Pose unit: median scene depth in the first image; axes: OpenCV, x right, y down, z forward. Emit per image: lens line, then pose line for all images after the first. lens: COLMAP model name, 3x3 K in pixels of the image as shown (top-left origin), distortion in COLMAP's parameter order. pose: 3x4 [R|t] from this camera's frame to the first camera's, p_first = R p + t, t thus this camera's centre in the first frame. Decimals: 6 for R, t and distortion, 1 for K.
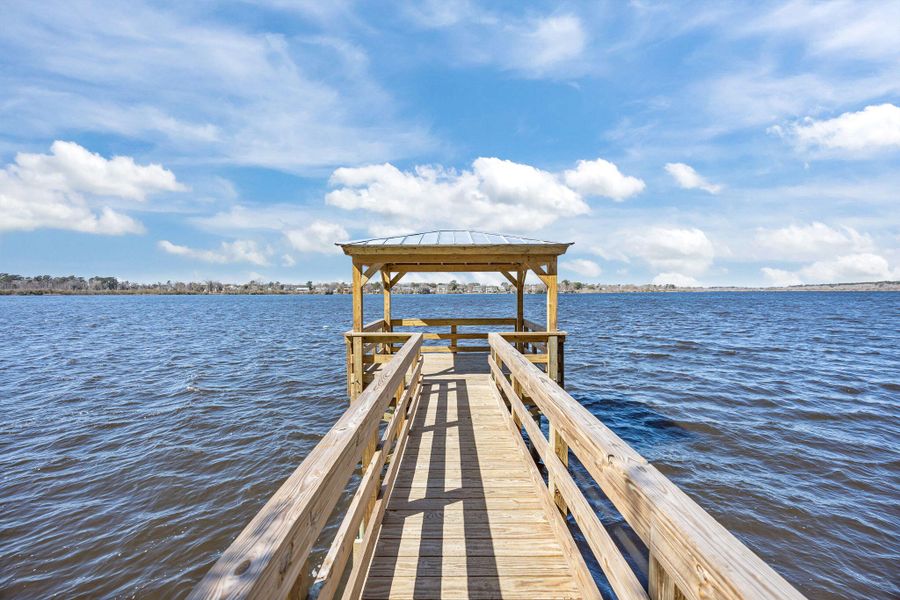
lens RADIAL K [[344.4, 0, 449.7], [0, 344.4, 295.3], [0, 0, 1]] dist [-0.002435, -0.000244]
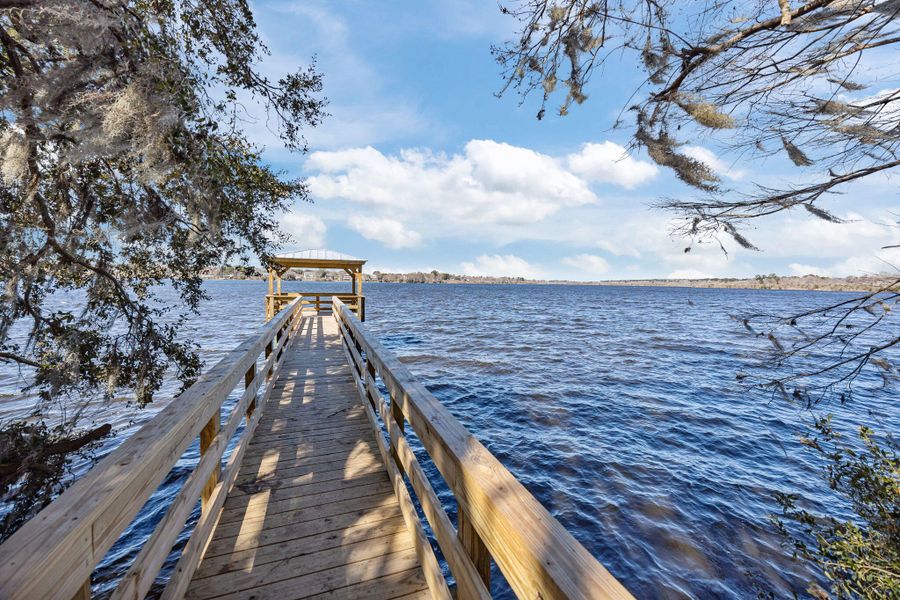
lens RADIAL K [[344.4, 0, 449.7], [0, 344.4, 295.3], [0, 0, 1]] dist [-0.002435, -0.000244]
pose [[0.933691, 0.007903, 0.357993, 0.020280], [-0.019465, 0.999398, 0.028704, 0.016103], [-0.357551, -0.033769, 0.933283, -1.495672]]
